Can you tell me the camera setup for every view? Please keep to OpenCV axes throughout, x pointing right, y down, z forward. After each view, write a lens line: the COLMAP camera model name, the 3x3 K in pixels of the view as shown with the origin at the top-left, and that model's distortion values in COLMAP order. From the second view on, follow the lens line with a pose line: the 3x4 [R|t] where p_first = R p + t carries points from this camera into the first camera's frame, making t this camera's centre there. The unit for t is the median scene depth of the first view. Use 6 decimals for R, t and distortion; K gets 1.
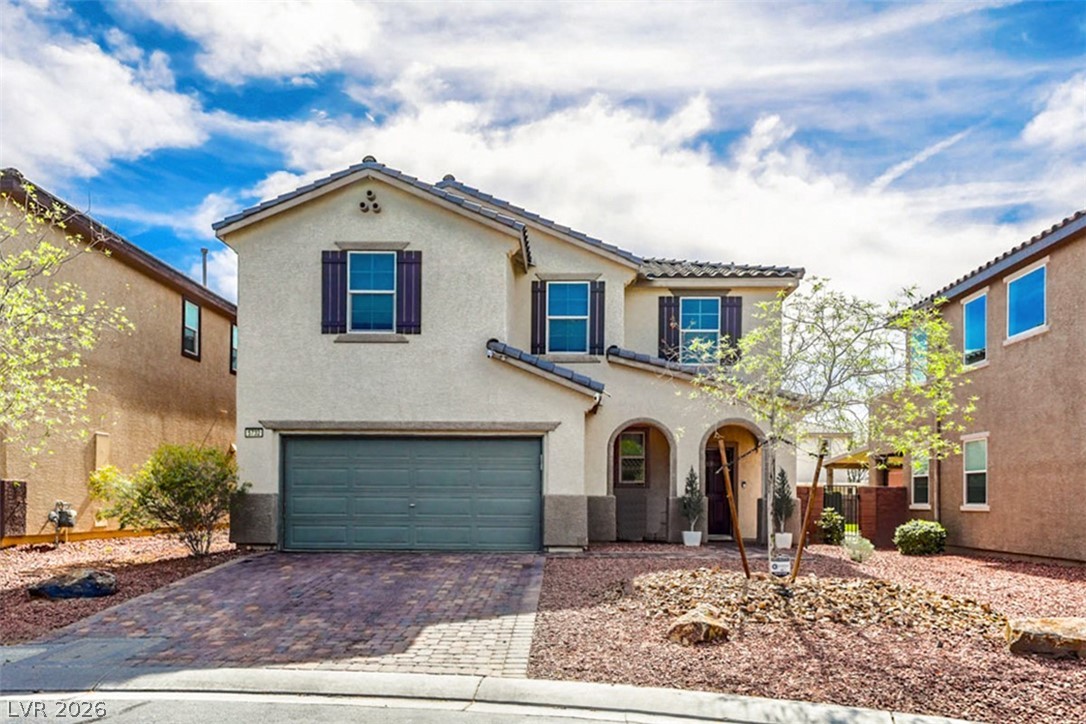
lens RADIAL K [[749.6, 0, 541.2], [0, 749.6, 432.0], [0, 0, 1]] dist [0.039343, -0.001722]
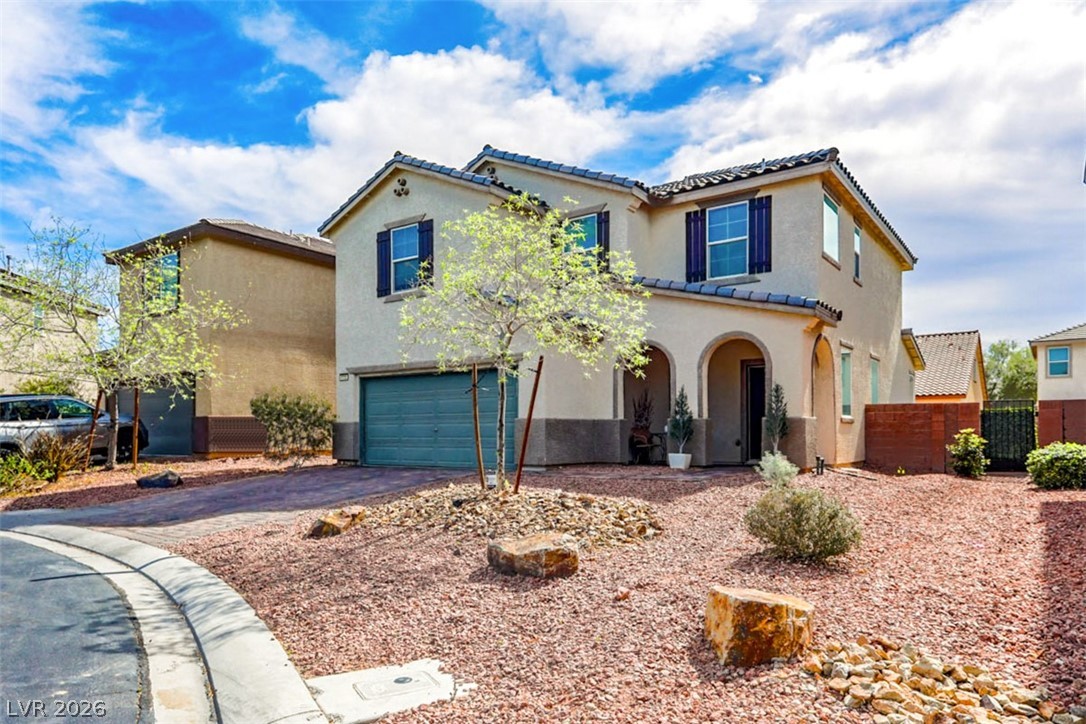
lens RADIAL K [[667.3, 0, 543.0], [0, 667.3, 362.0], [0, 0, 1]] dist [0.031475, 0.000092]
pose [[0.822909, -0.070256, -0.563813, 0.573523], [0.064239, 0.997467, -0.030533, 0.032172], [0.564530, -0.011093, 0.825338, 0.213523]]
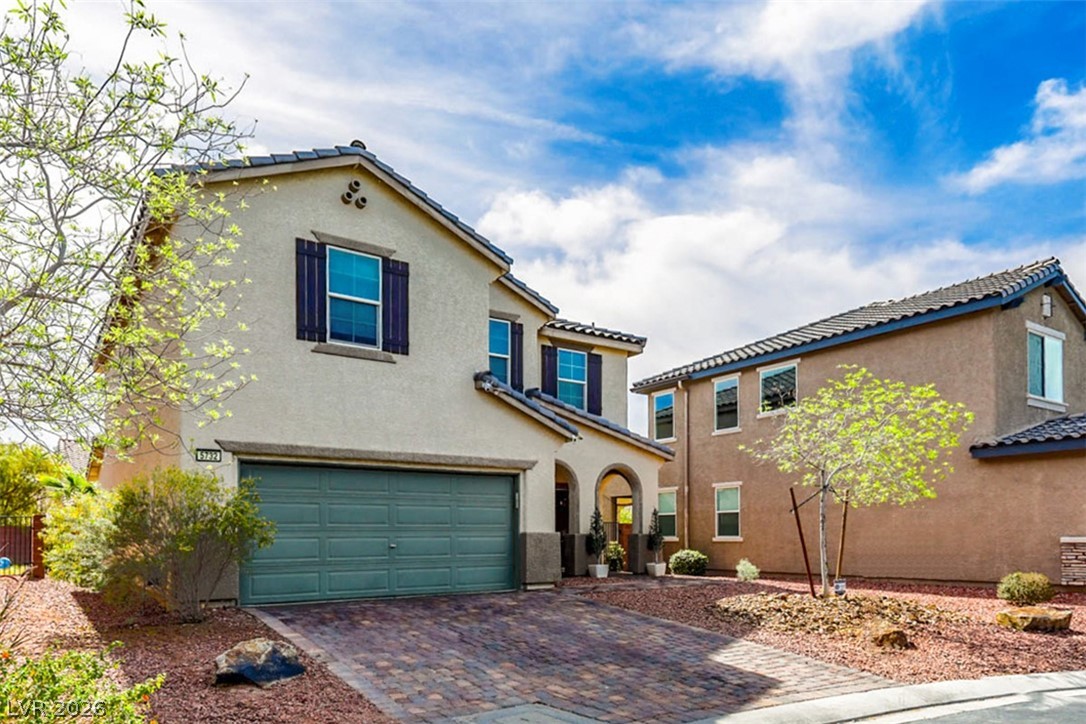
lens RADIAL K [[756.5, 0, 545.6], [0, 756.5, 469.9], [0, 0, 1]] dist [0.030430, -0.000079]
pose [[0.795524, 0.040763, 0.604549, -0.566031], [-0.043590, 0.998999, -0.009999, 0.008276], [-0.604352, -0.018398, 0.796505, 0.172996]]
